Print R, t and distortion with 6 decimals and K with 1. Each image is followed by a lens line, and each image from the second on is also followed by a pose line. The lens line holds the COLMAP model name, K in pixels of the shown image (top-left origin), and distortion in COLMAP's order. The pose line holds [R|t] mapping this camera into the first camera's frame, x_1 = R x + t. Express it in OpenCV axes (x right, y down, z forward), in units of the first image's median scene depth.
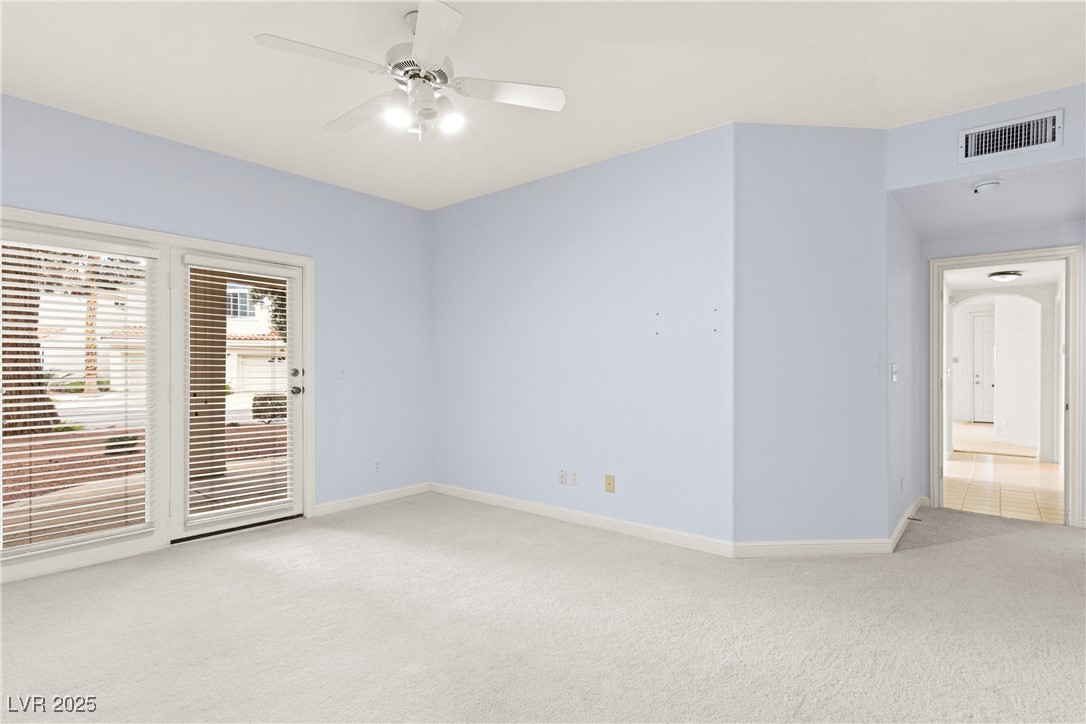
lens RADIAL K [[545.5, 0, 548.2], [0, 545.5, 368.4], [0, 0, 1]] dist [0.022813, -0.016561]
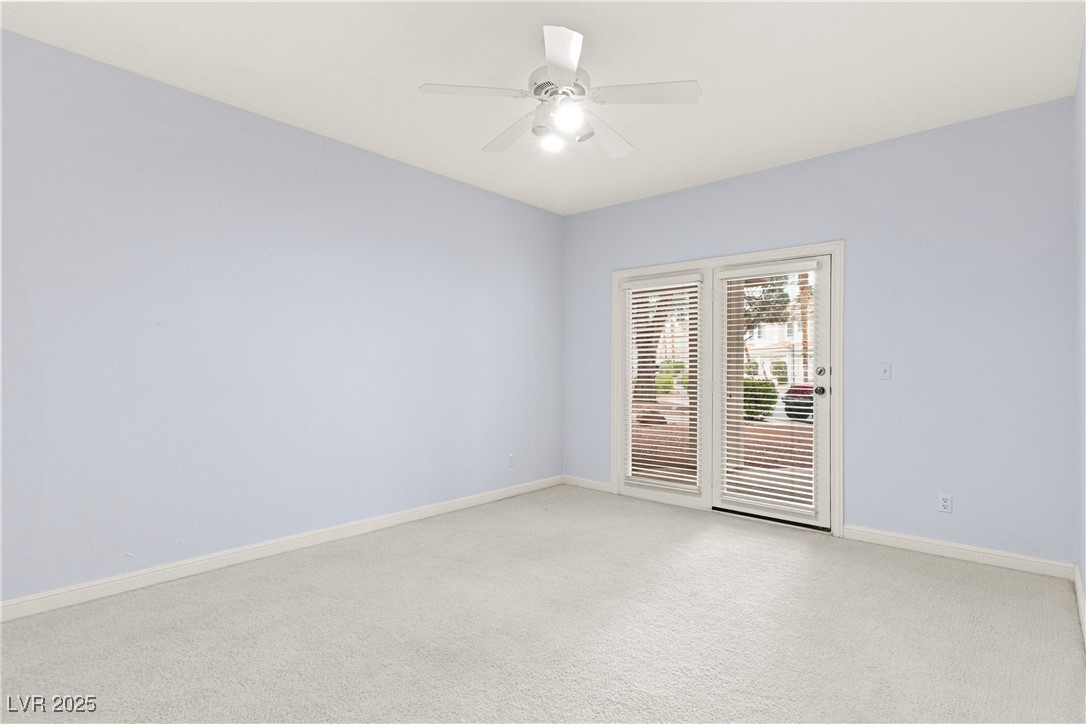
lens RADIAL K [[545.5, 0, 548.3], [0, 545.5, 360.0], [0, 0, 1]] dist [0.022813, -0.016561]
pose [[-0.034846, -0.010594, -0.999337, 0.482695], [0.000131, 0.999944, -0.010605, -0.001726], [0.999393, -0.000500, -0.034842, 0.587410]]
